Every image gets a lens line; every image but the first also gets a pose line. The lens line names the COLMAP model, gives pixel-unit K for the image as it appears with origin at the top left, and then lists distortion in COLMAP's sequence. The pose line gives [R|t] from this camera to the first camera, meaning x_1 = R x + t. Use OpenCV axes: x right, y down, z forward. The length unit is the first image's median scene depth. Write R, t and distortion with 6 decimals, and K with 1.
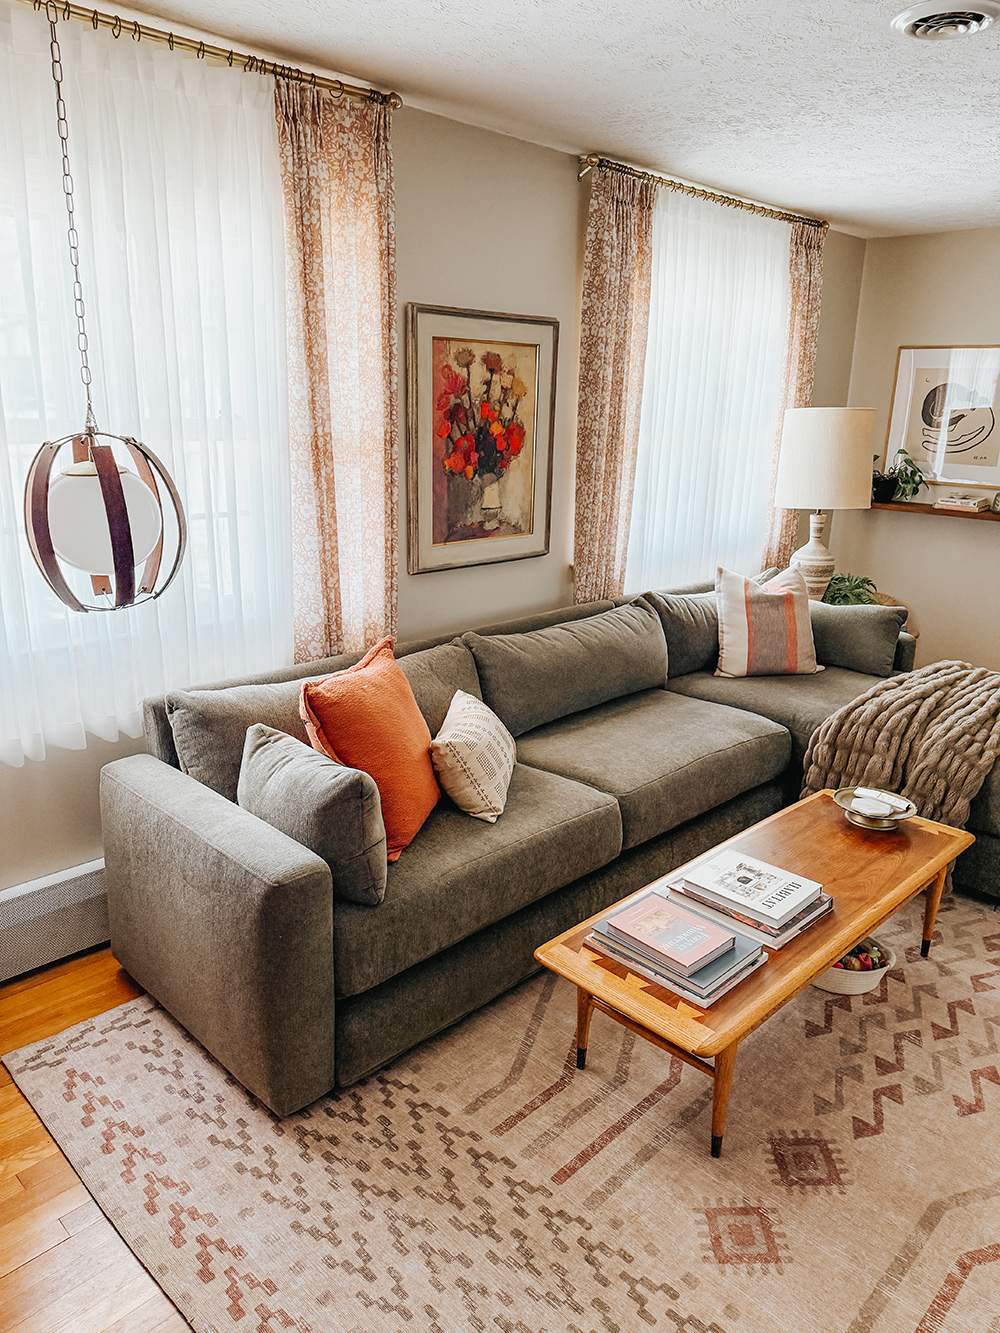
lens RADIAL K [[937.4, 0, 492.1], [0, 937.4, 670.1], [0, 0, 1]] dist [-0.009199, -0.008819]
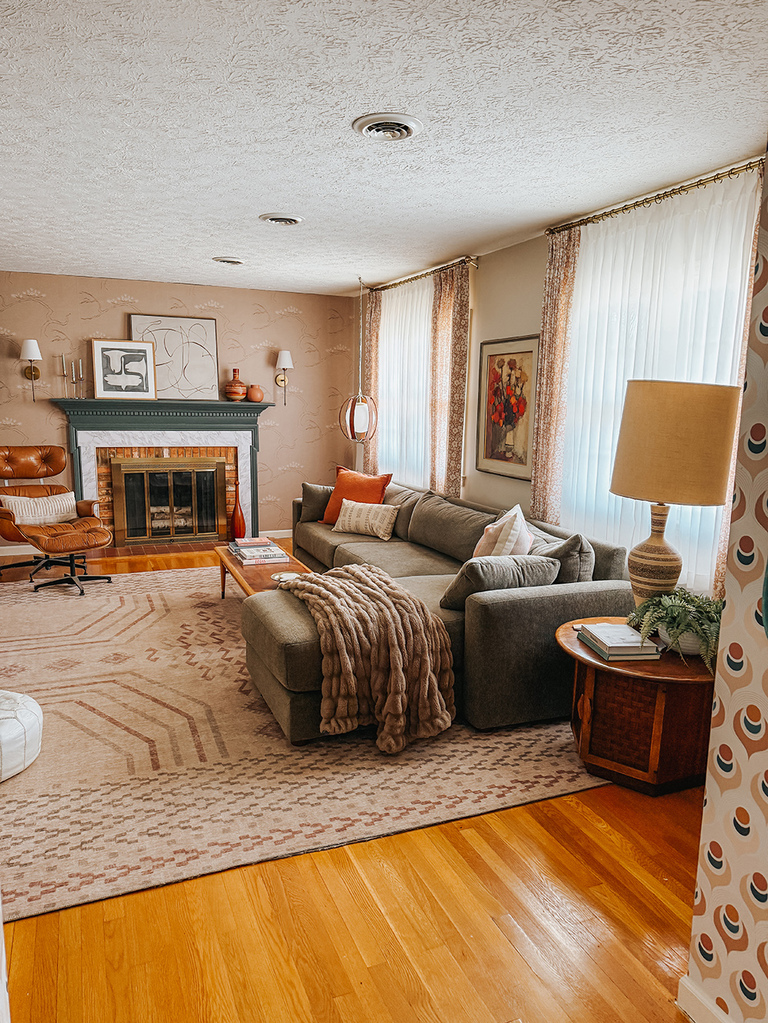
lens RADIAL K [[719.4, 0, 383.1], [0, 719.4, 520.1], [0, 0, 1]] dist [-0.009199, -0.008819]
pose [[-0.380368, 0.116449, -0.917475, 1.401633], [-0.296825, 0.924187, 0.240359, -0.310231], [0.875908, 0.363754, -0.316967, 1.331541]]
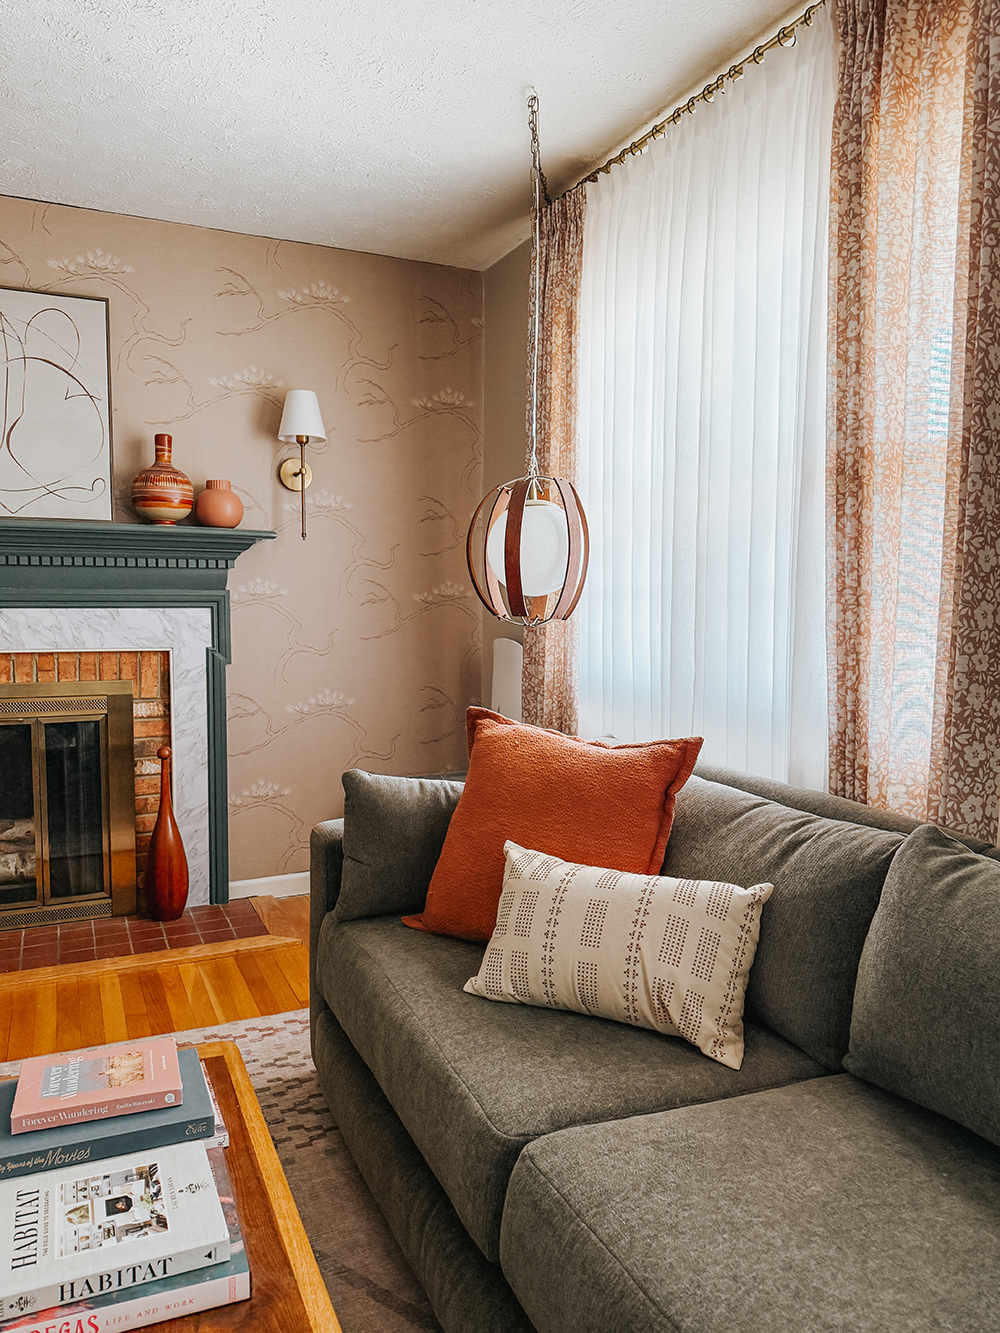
lens RADIAL K [[937.4, 0, 499.0], [0, 937.4, 660.7], [0, 0, 1]] dist [-0.009199, -0.008819]
pose [[-0.345971, 0.026878, -0.937860, 0.440199], [-0.289954, 0.947596, 0.134120, -0.105990], [0.892317, 0.318338, -0.320048, 0.855796]]
